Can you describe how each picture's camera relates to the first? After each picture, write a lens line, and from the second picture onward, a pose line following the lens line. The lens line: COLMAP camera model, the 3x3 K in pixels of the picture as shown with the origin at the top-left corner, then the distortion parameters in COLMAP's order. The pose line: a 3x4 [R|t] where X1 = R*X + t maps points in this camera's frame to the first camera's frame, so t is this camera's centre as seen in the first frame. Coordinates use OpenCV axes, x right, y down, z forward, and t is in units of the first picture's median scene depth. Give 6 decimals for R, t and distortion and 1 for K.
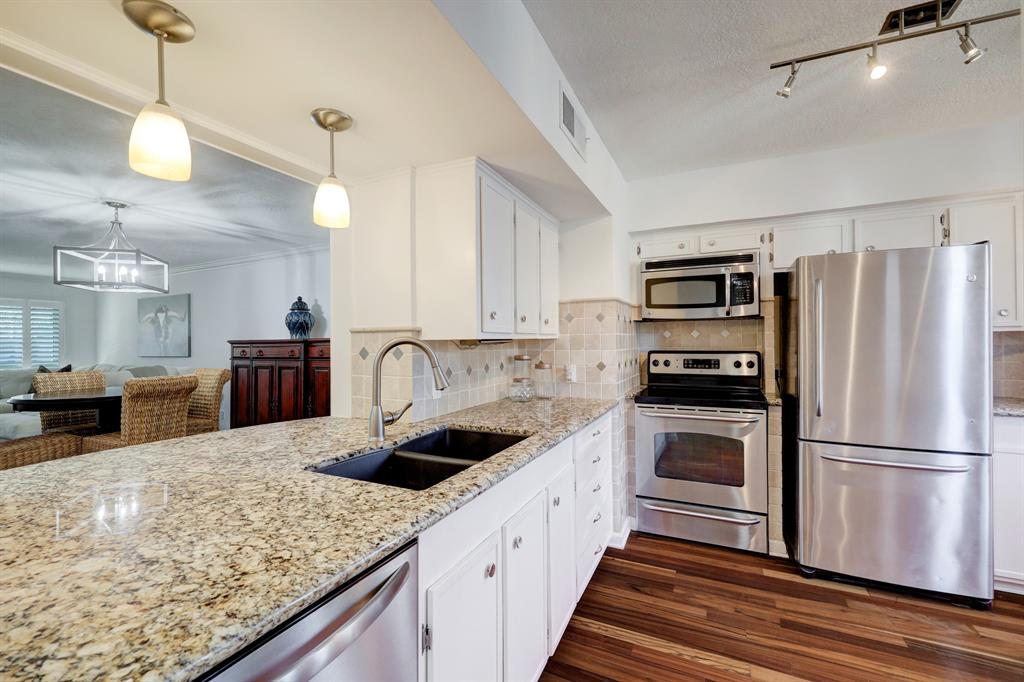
lens RADIAL K [[425.9, 0, 511.5], [0, 425.9, 340.5], [0, 0, 1]] dist [-0.003825, 0.000554]
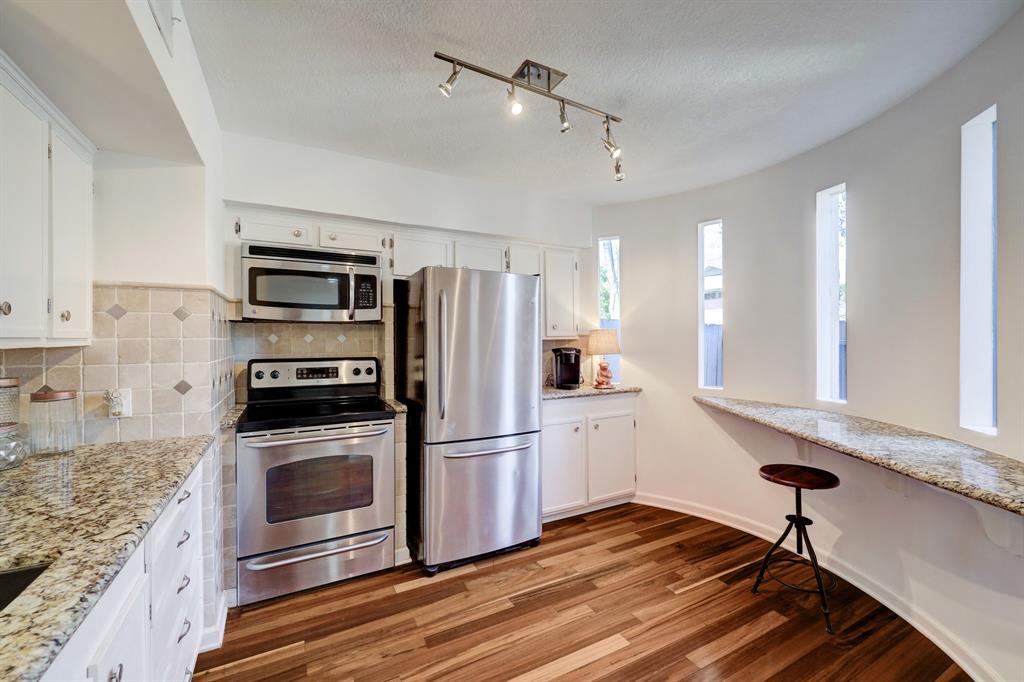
lens RADIAL K [[425.9, 0, 527.4], [0, 425.9, 340.0], [0, 0, 1]] dist [-0.003825, 0.000554]
pose [[0.588680, 0.007361, 0.808333, -0.008890], [-0.002225, 0.999970, -0.007486, -0.009337], [-0.808363, 0.002608, 0.588678, 0.174404]]
